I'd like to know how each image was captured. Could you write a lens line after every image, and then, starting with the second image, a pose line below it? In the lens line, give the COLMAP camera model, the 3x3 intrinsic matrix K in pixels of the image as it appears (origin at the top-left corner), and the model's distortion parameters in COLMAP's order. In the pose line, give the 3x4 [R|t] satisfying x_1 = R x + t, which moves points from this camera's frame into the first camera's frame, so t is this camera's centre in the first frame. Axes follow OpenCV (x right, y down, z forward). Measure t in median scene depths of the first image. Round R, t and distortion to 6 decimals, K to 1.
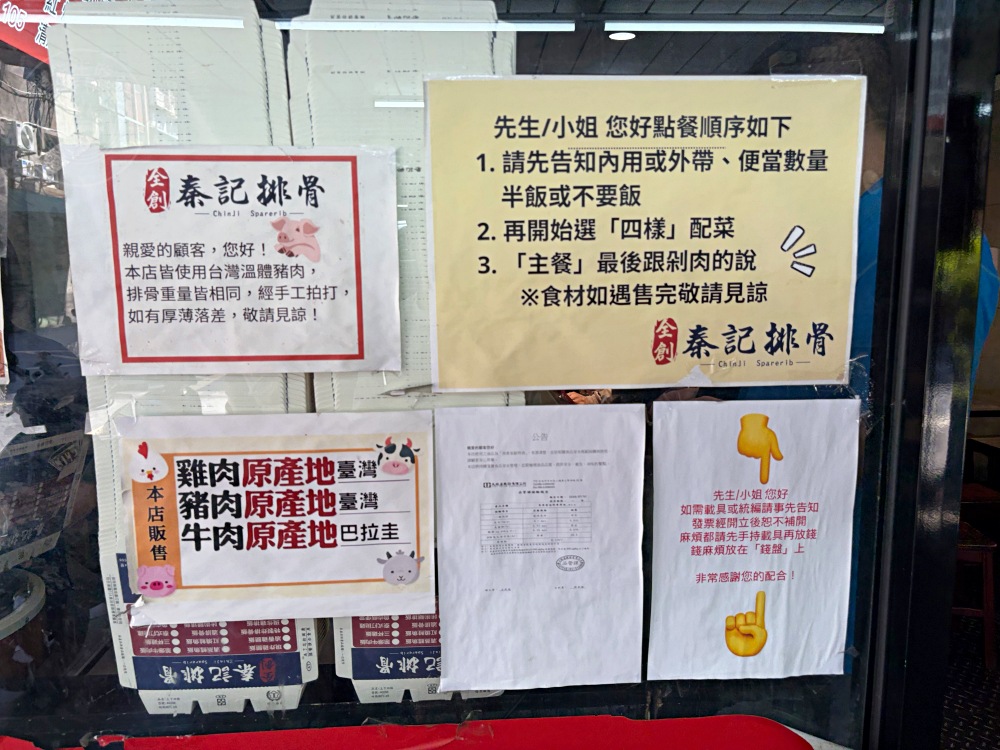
lens RADIAL K [[768.7, 0, 500.0], [0, 768.7, 375.0], [0, 0, 1]] dist [0.021732, -0.005614]
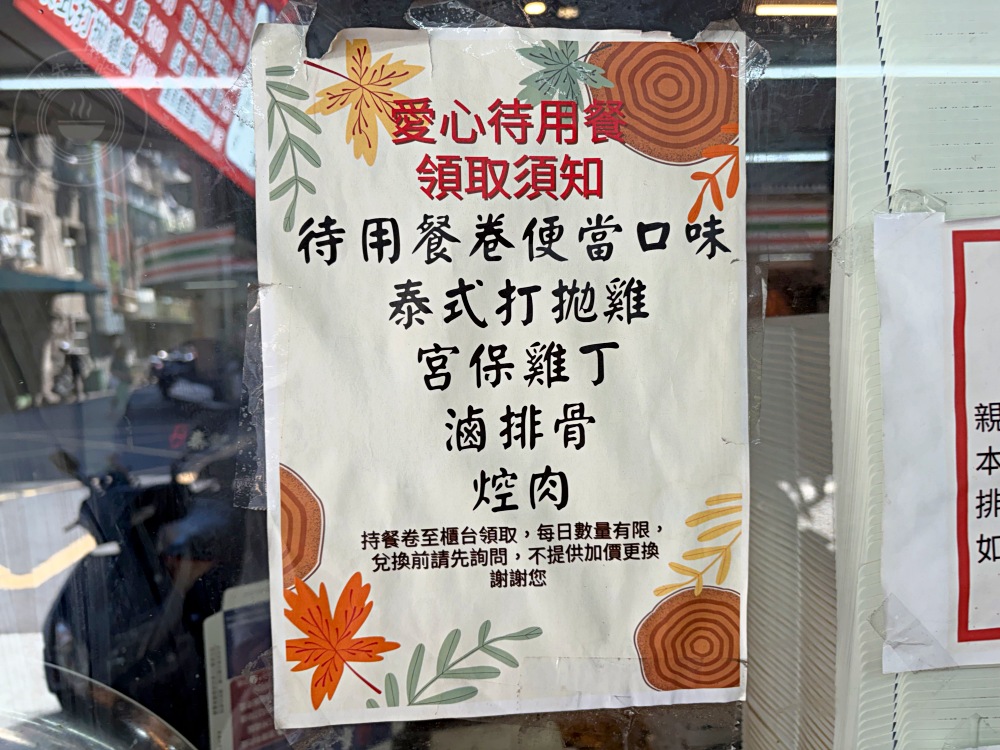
lens RADIAL K [[768.7, 0, 500.0], [0, 768.7, 375.0], [0, 0, 1]] dist [0.021732, -0.005614]
pose [[0.998815, -0.035035, 0.033781, -0.770185], [0.037557, 0.996311, -0.077163, -0.154523], [-0.030953, 0.078340, 0.996446, 0.487206]]
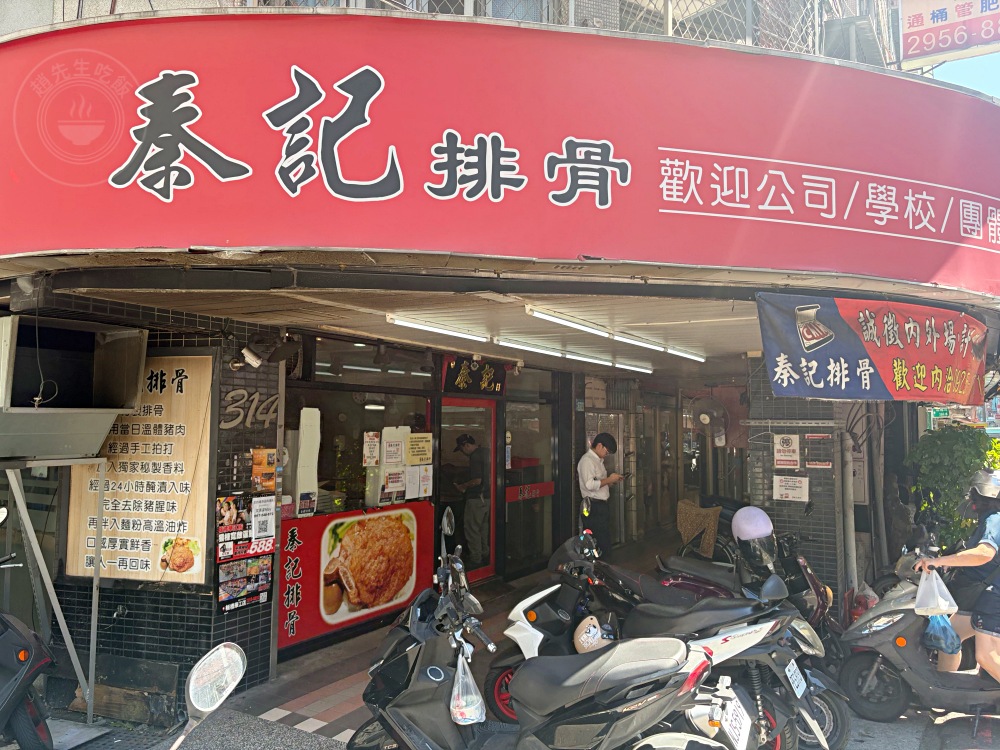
lens RADIAL K [[768.7, 0, 500.0], [0, 768.7, 375.0], [0, 0, 1]] dist [0.021732, -0.005614]
pose [[0.544534, 0.066357, 0.836110, -7.505247], [0.101293, 0.984366, -0.144093, 0.414722], [-0.832600, 0.163156, 0.529300, -5.196242]]
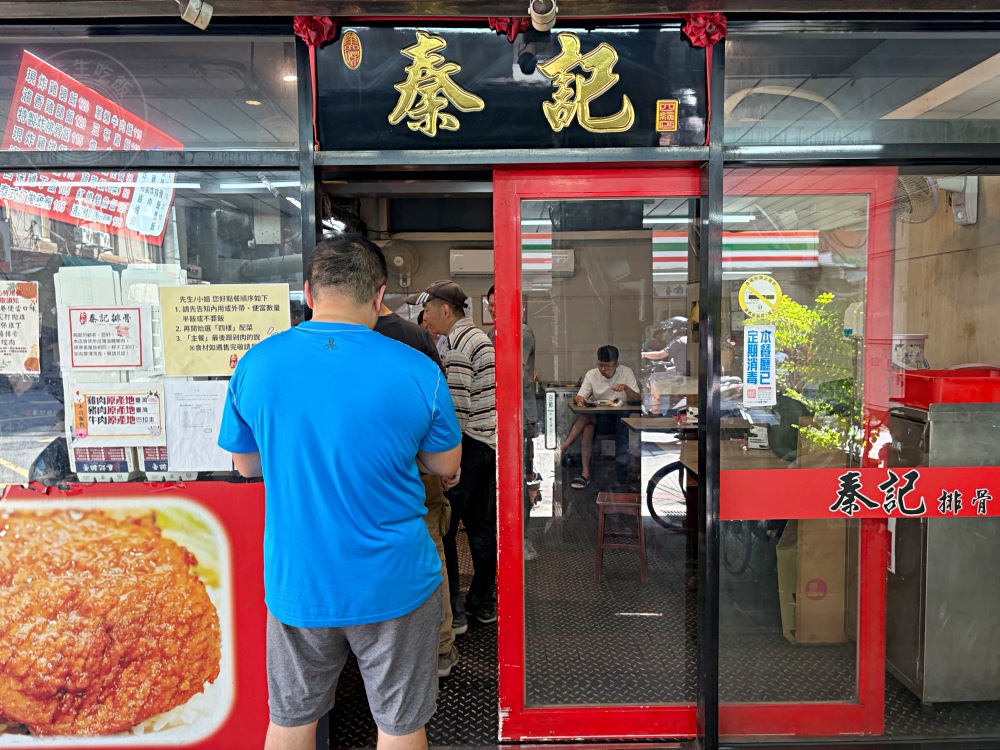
lens RADIAL K [[768.7, 0, 500.0], [0, 768.7, 375.0], [0, 0, 1]] dist [0.021732, -0.005614]
pose [[0.998624, -0.000905, -0.052431, 1.557812], [-0.002869, 0.997410, -0.071874, 0.254155], [0.052360, 0.071926, 0.996035, -2.276637]]
